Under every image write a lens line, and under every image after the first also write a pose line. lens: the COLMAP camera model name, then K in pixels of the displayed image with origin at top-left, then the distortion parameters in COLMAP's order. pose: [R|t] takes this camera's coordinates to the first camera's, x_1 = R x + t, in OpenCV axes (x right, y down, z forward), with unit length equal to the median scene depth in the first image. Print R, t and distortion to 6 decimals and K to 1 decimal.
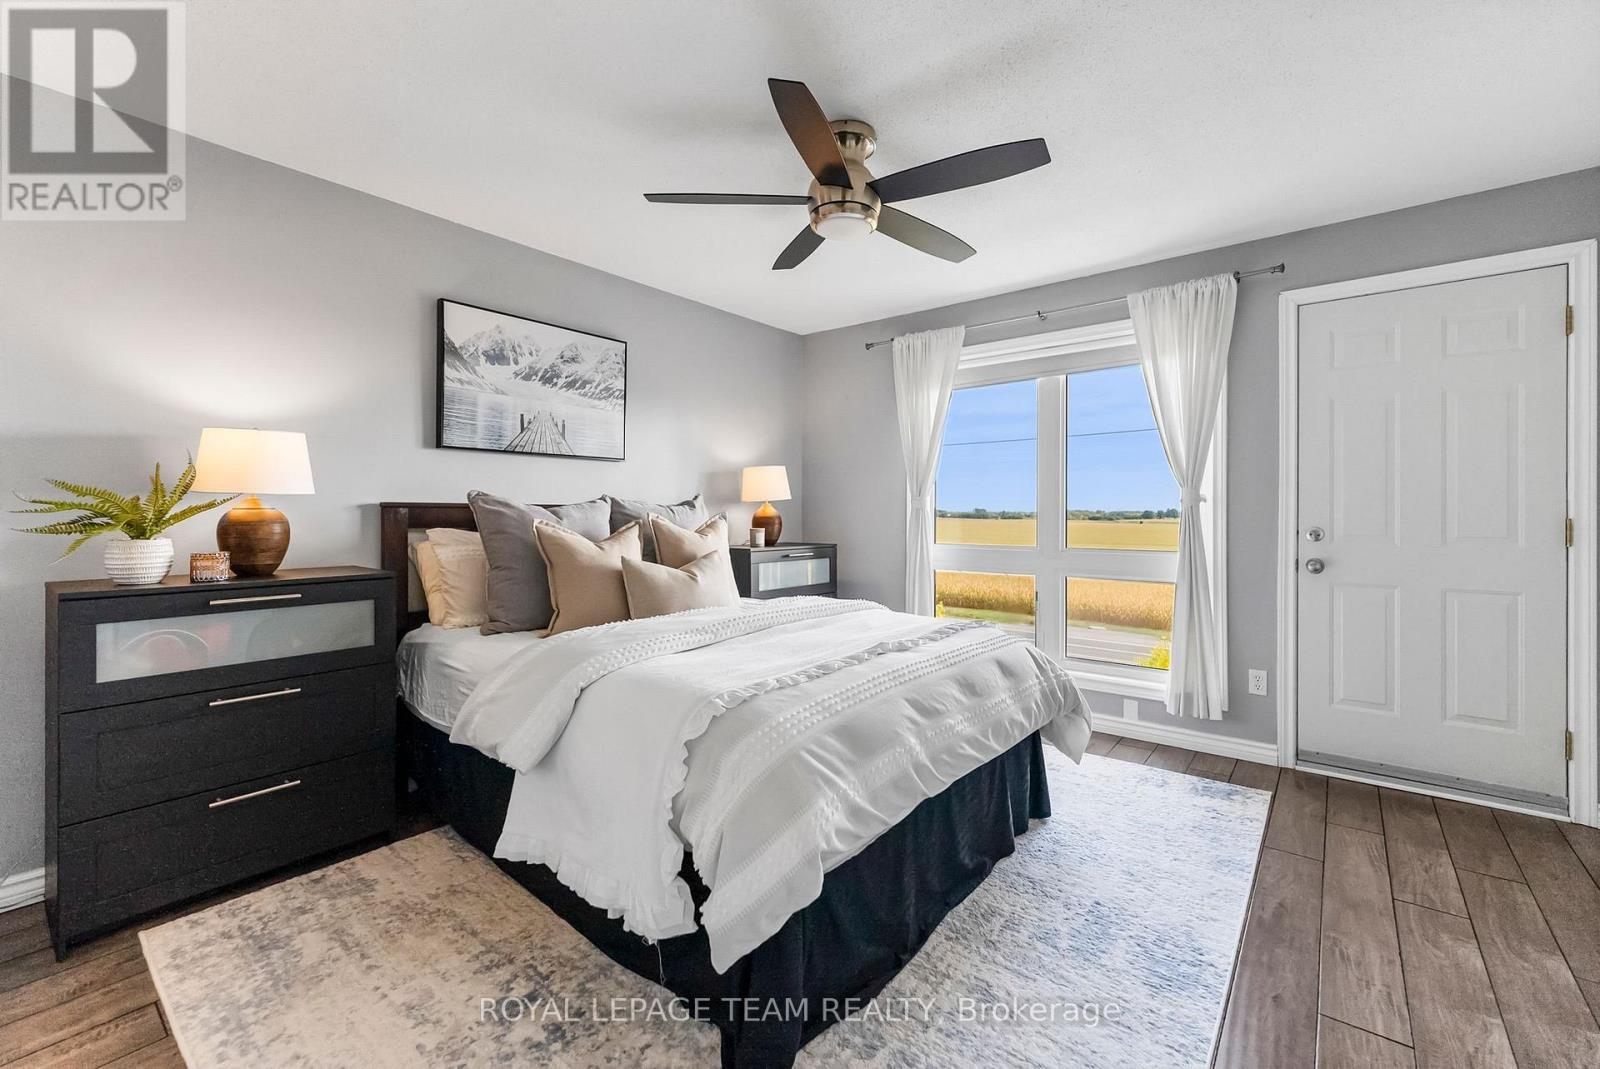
lens RADIAL K [[668.7, 0, 803.4], [0, 668.7, 509.9], [0, 0, 1]] dist [0.000244, 0.000023]
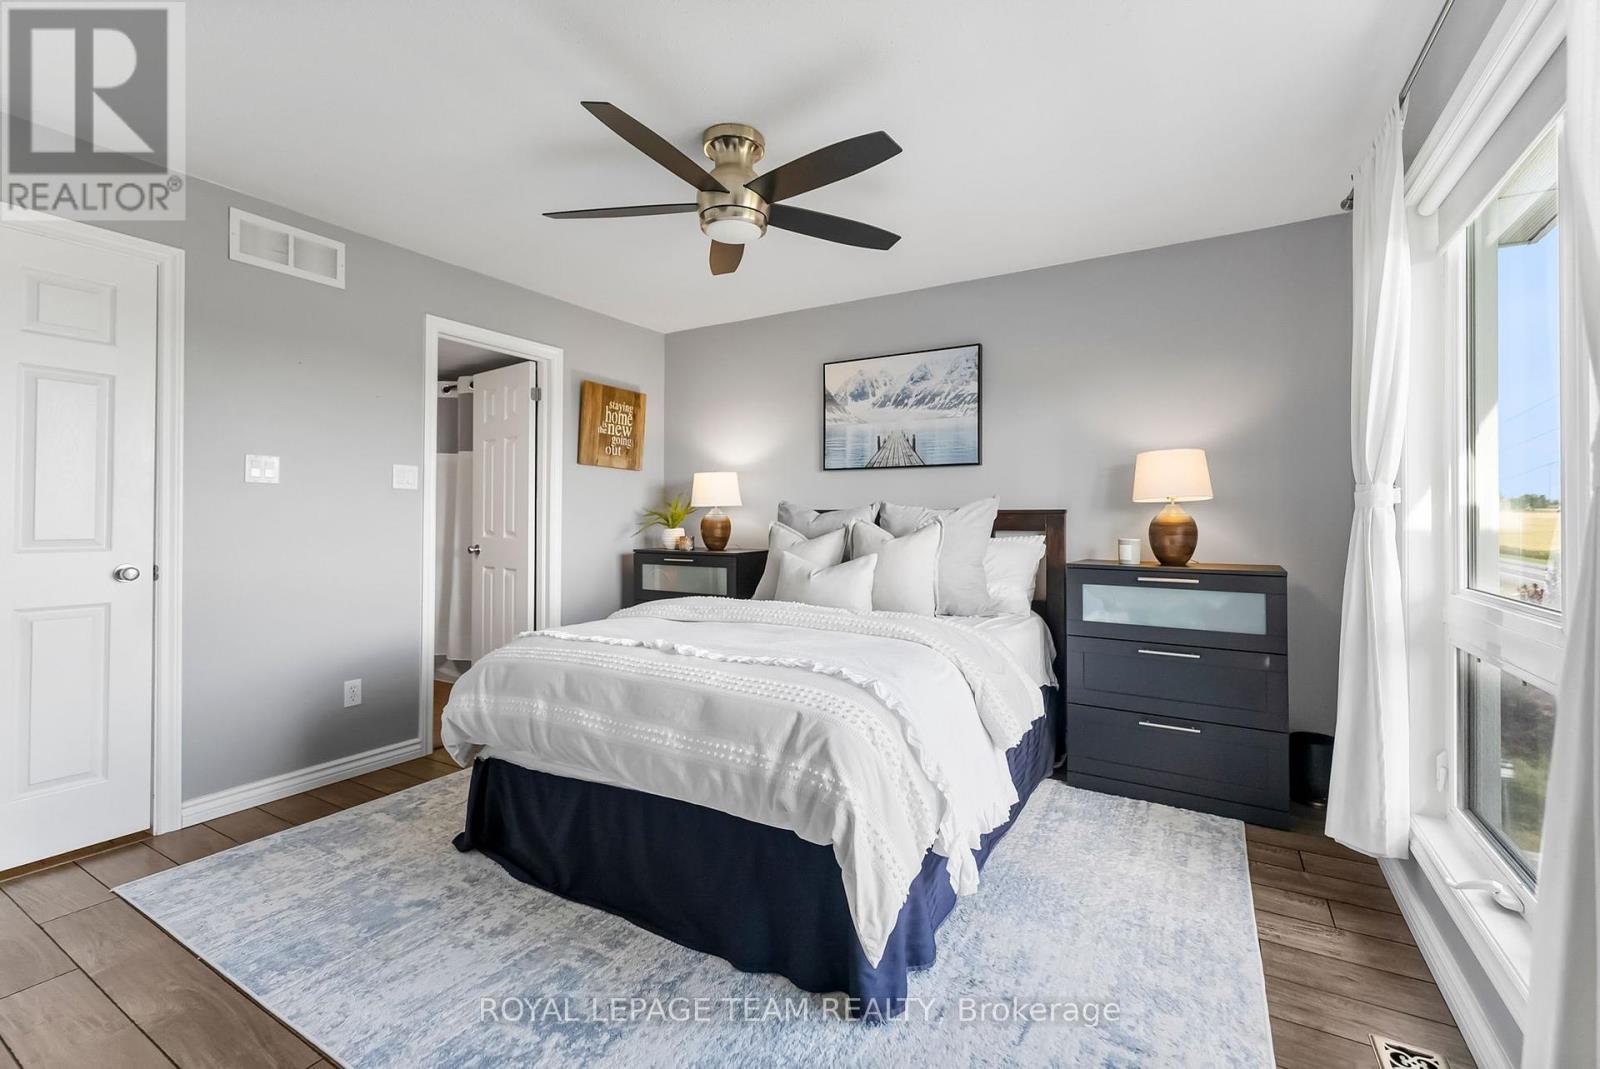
lens RADIAL K [[668.7, 0, 803.4], [0, 668.7, 509.9], [0, 0, 1]] dist [0.000244, 0.000023]
pose [[0.152439, -0.011025, -0.988251, 0.767594], [0.000460, 0.999938, -0.011085, 0.004713], [0.988313, 0.001236, 0.152435, 0.687055]]
